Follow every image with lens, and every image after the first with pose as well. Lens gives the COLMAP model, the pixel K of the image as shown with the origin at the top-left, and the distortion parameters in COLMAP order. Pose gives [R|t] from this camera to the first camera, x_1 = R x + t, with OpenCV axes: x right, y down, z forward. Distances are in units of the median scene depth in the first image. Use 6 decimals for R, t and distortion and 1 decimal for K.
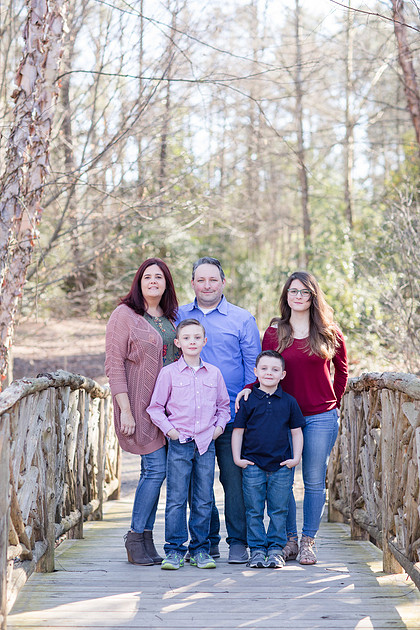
lens RADIAL K [[1551.1, 0, 209.5], [0, 1551.1, 314.9], [0, 0, 1]] dist [0.087858, 0.158504]
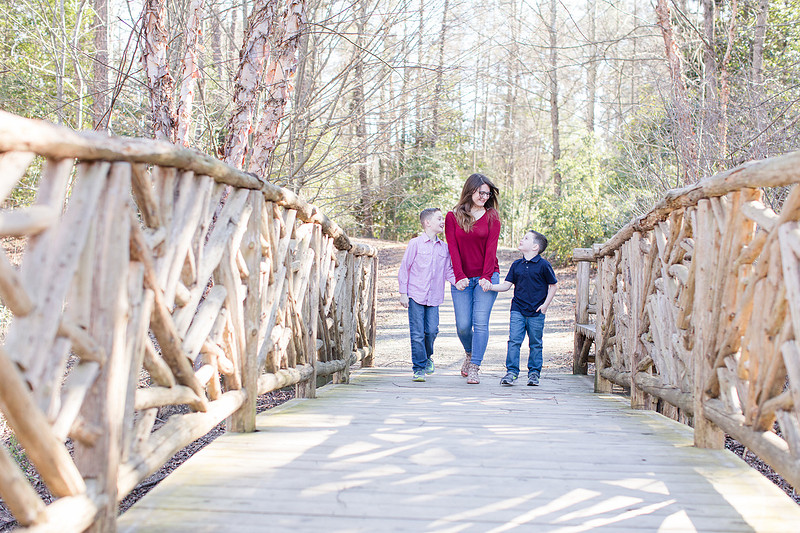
lens RADIAL K [[1166.4, 0, 397.8], [0, 1166.4, 266.7], [0, 0, 1]] dist [0.039054, -0.027776]
pose [[0.997726, 0.021669, -0.063819, 0.003171], [-0.021002, 0.999718, 0.011106, 0.056700], [0.064042, -0.009740, 0.997900, 0.323485]]
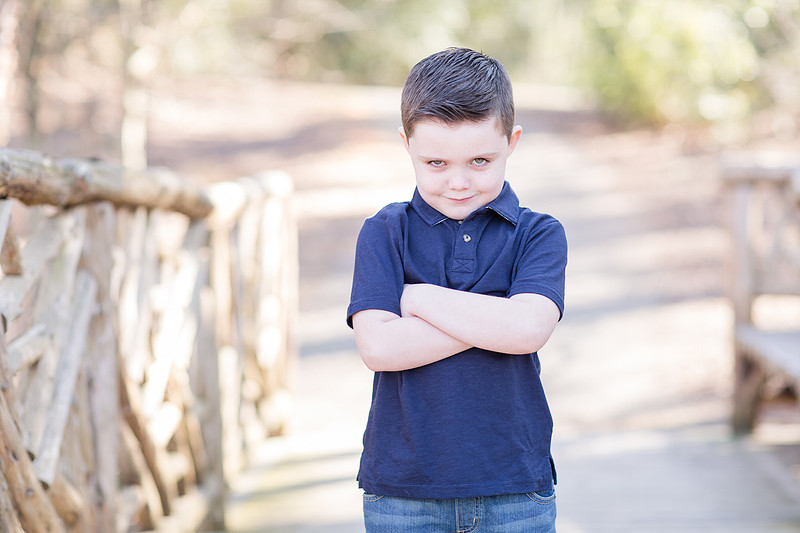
lens RADIAL K [[1918.2, 0, 399.9], [0, 1918.2, 265.7], [0, 0, 1]] dist [0.070356, -0.060520]
pose [[0.999034, -0.025365, -0.035892, -0.006642], [0.028533, 0.995470, 0.090690, 0.023739], [0.033429, -0.091626, 0.995232, 0.548463]]
